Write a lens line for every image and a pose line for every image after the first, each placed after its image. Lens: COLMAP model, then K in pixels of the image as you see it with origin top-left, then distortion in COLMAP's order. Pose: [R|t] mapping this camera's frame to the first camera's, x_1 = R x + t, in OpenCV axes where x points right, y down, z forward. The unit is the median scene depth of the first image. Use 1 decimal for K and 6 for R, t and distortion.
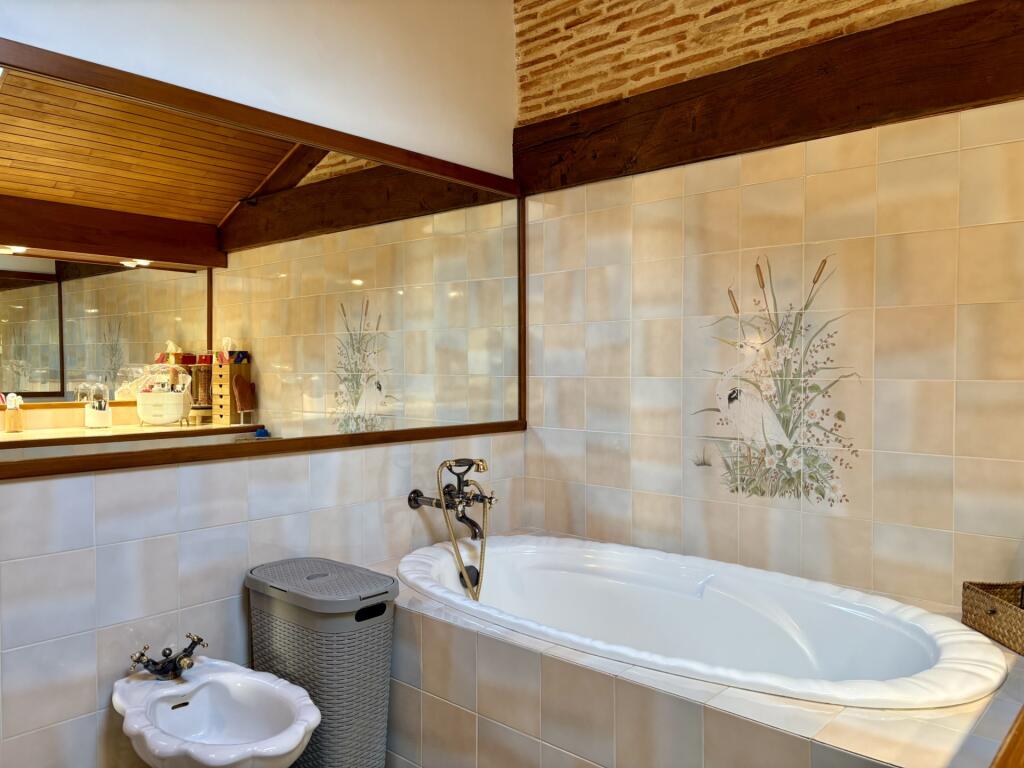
lens RADIAL K [[792.5, 0, 511.0], [0, 792.5, 349.3], [0, 0, 1]] dist [0.006623, 0.002256]
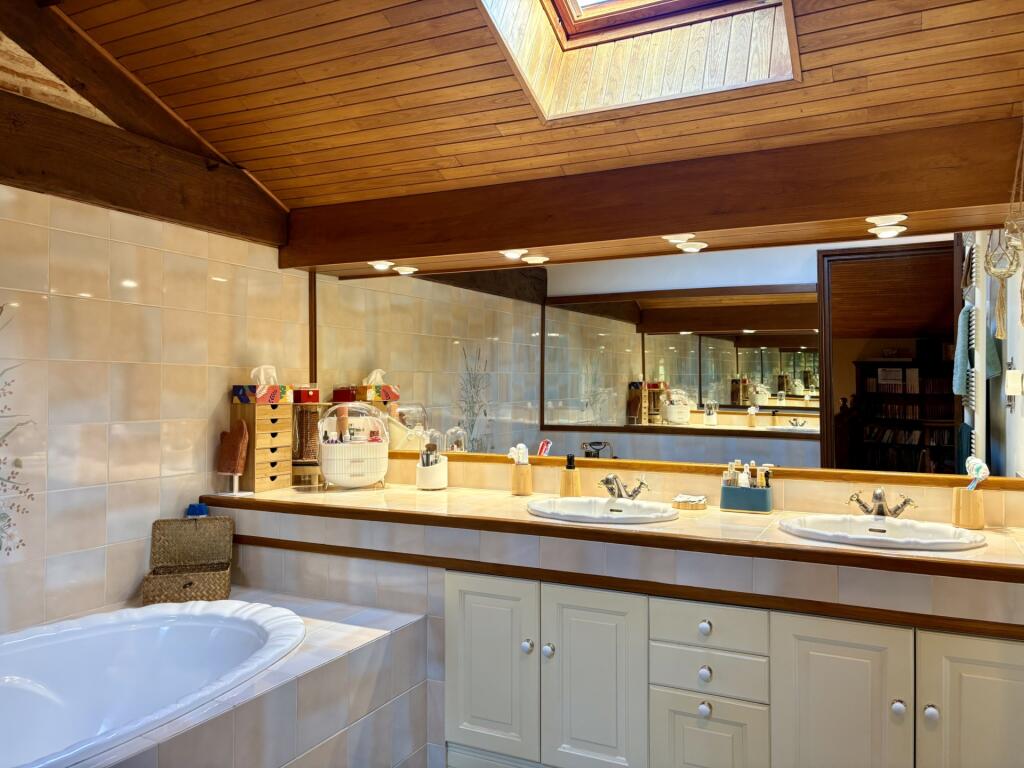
lens RADIAL K [[772.8, 0, 512.0], [0, 772.8, 384.0], [0, 0, 1]] dist [0.065551, -0.101333]
pose [[-0.263437, 0.024085, 0.964376, -0.763936], [0.013978, 0.999679, -0.021149, 0.013441], [-0.964575, 0.007909, -0.263689, 0.693099]]
